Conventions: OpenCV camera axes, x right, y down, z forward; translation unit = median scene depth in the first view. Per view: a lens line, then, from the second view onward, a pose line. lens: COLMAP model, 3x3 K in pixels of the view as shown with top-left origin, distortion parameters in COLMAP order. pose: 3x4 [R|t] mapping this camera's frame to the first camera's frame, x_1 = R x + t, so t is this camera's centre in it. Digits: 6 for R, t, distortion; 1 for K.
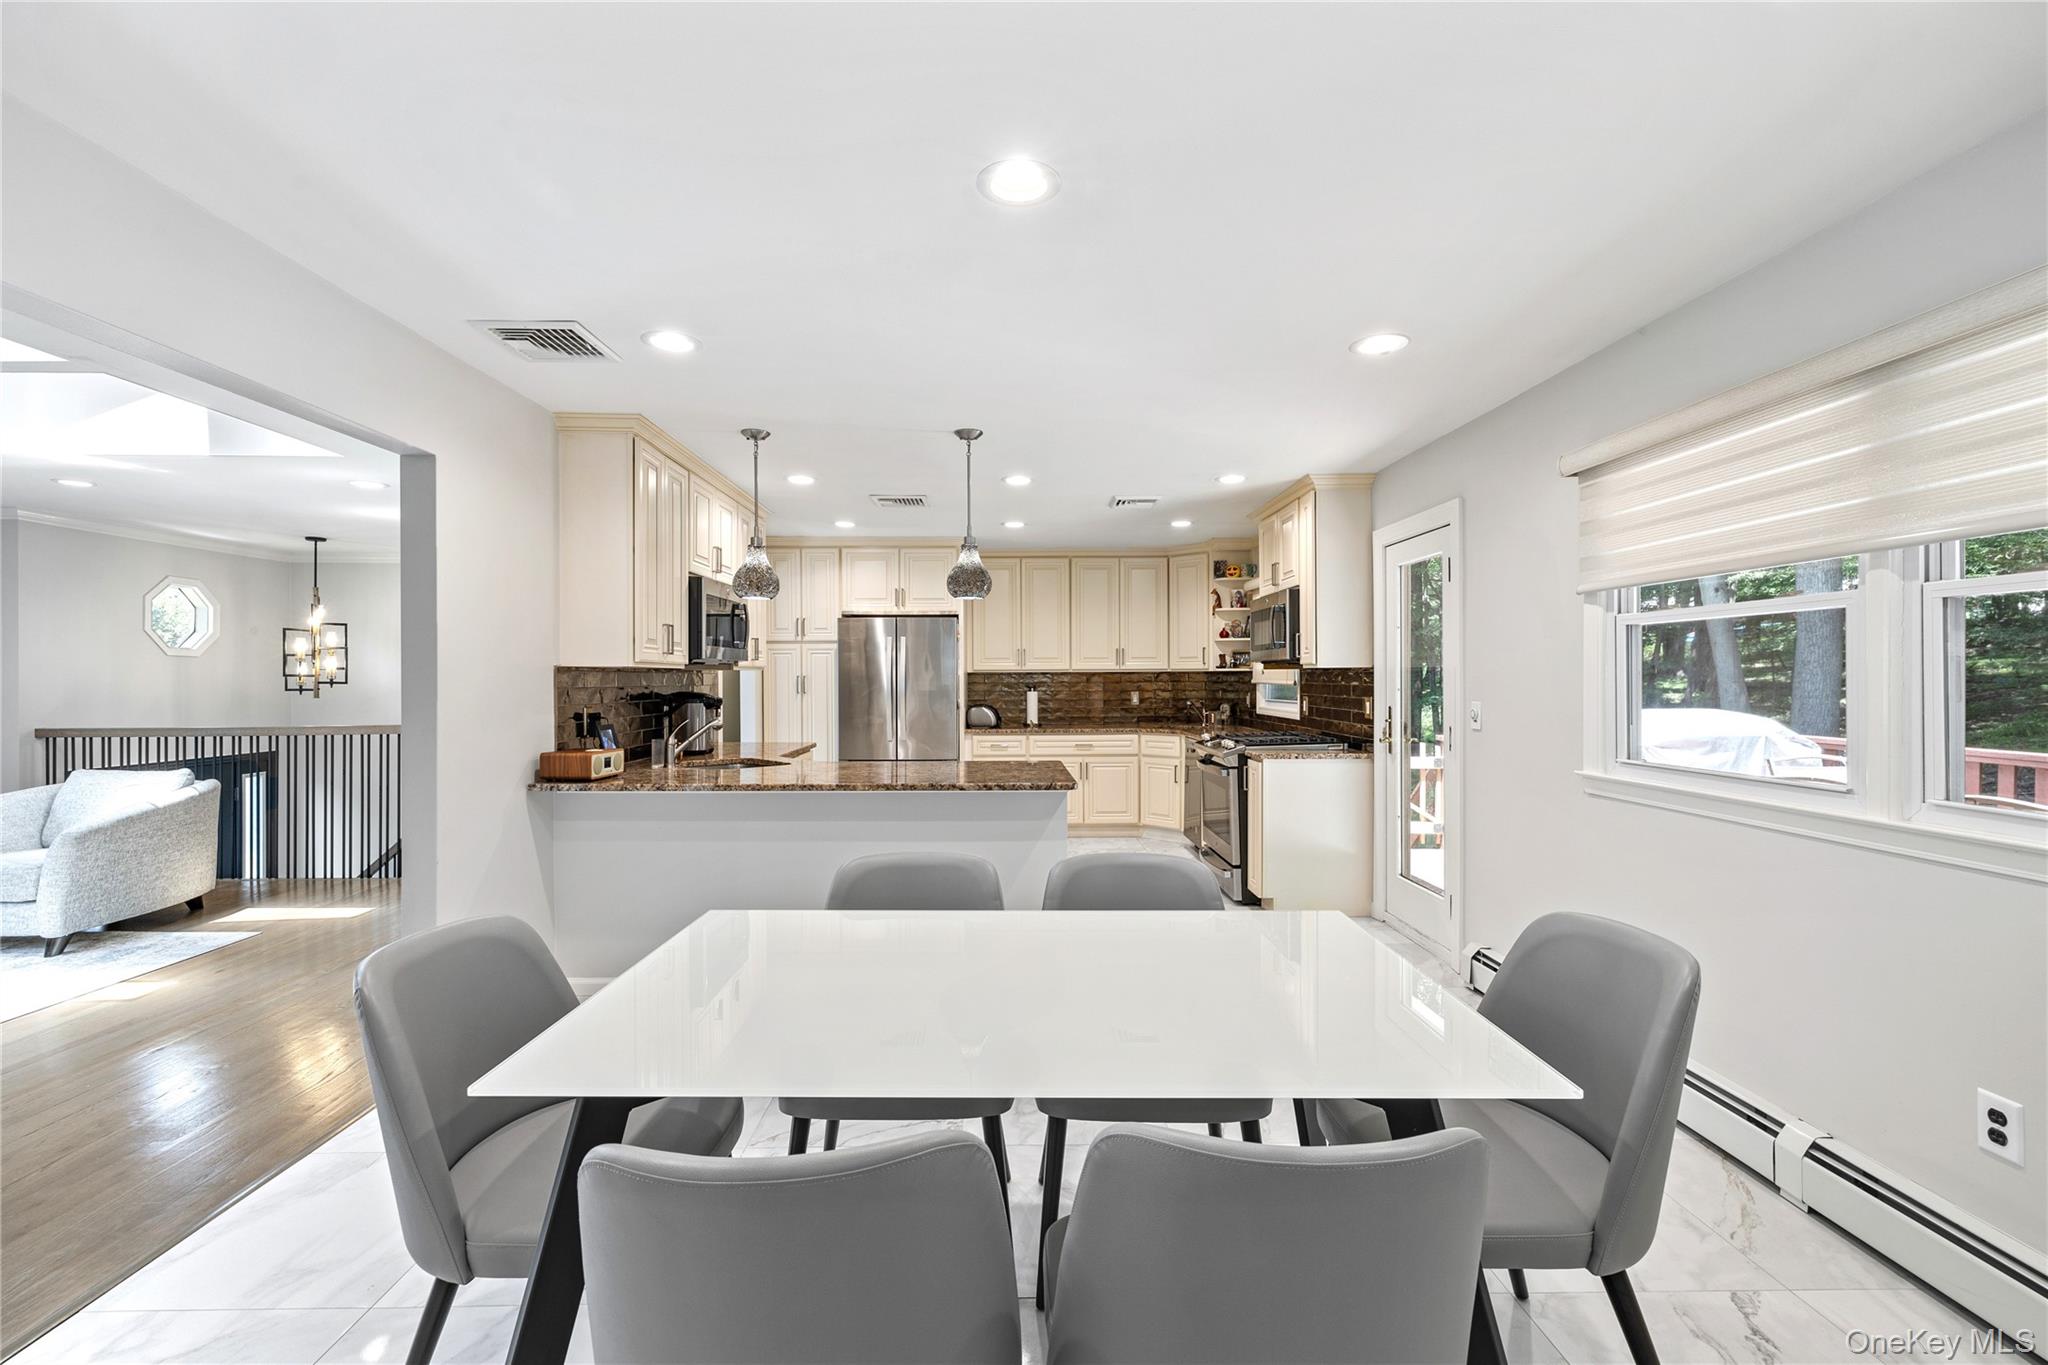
lens RADIAL K [[877.7, 0, 1020.4], [0, 877.7, 673.7], [0, 0, 1]] dist [-0.004909, -0.000442]
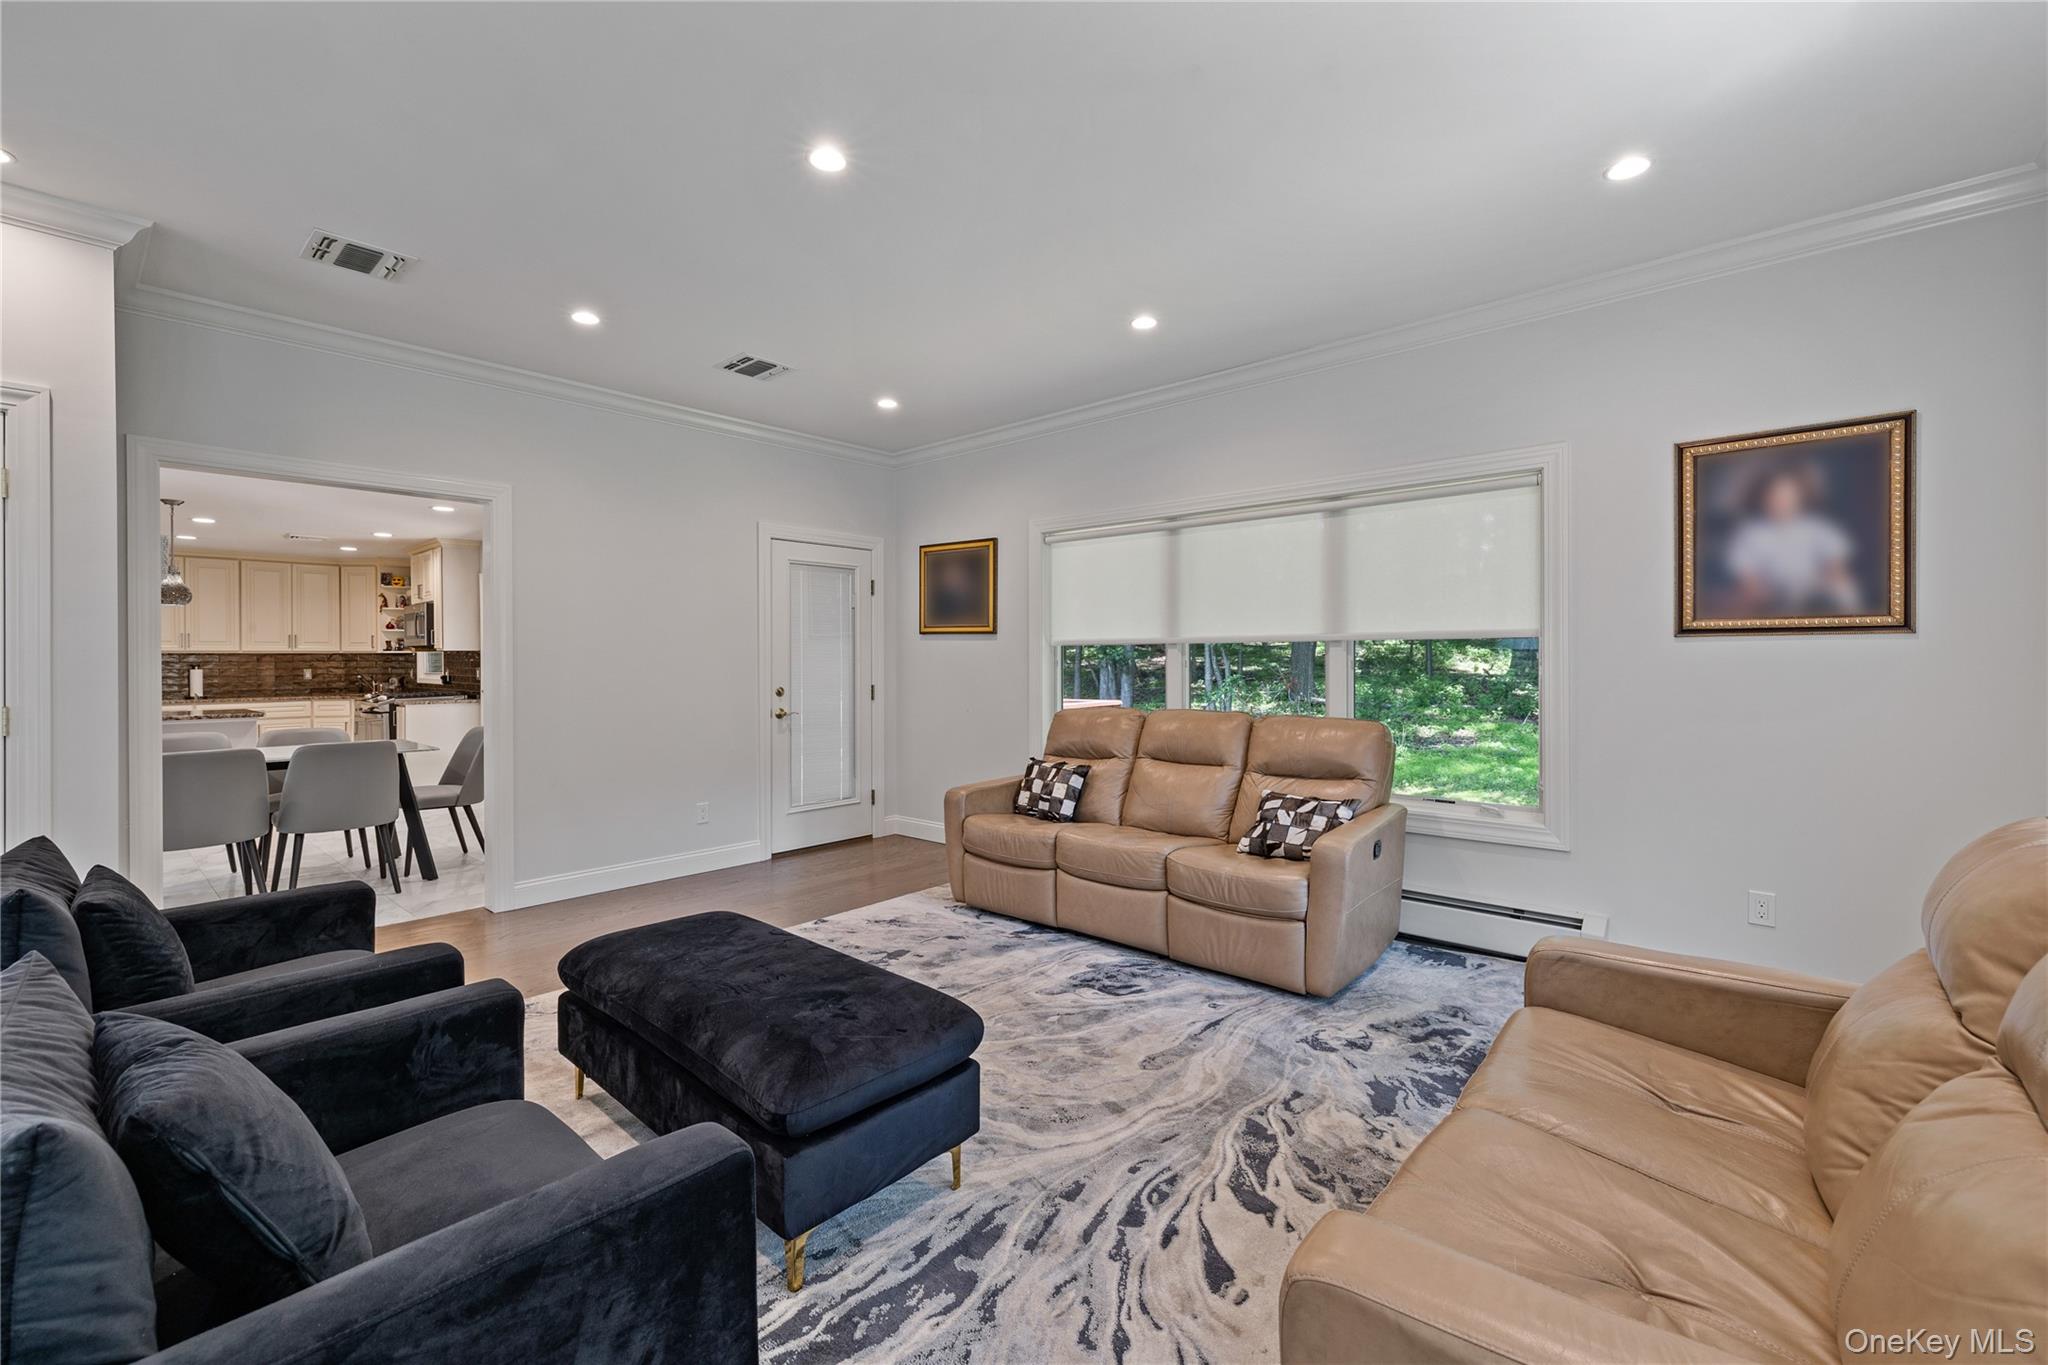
lens RADIAL K [[862.0, 0, 1019.2], [0, 862.0, 668.3], [0, 0, 1]] dist [-0.000985, 0.000251]
pose [[0.682671, -0.006551, 0.730697, -0.084234], [-0.001283, 0.999948, 0.010163, 0.006263], [-0.730725, -0.007875, 0.682627, -0.656220]]
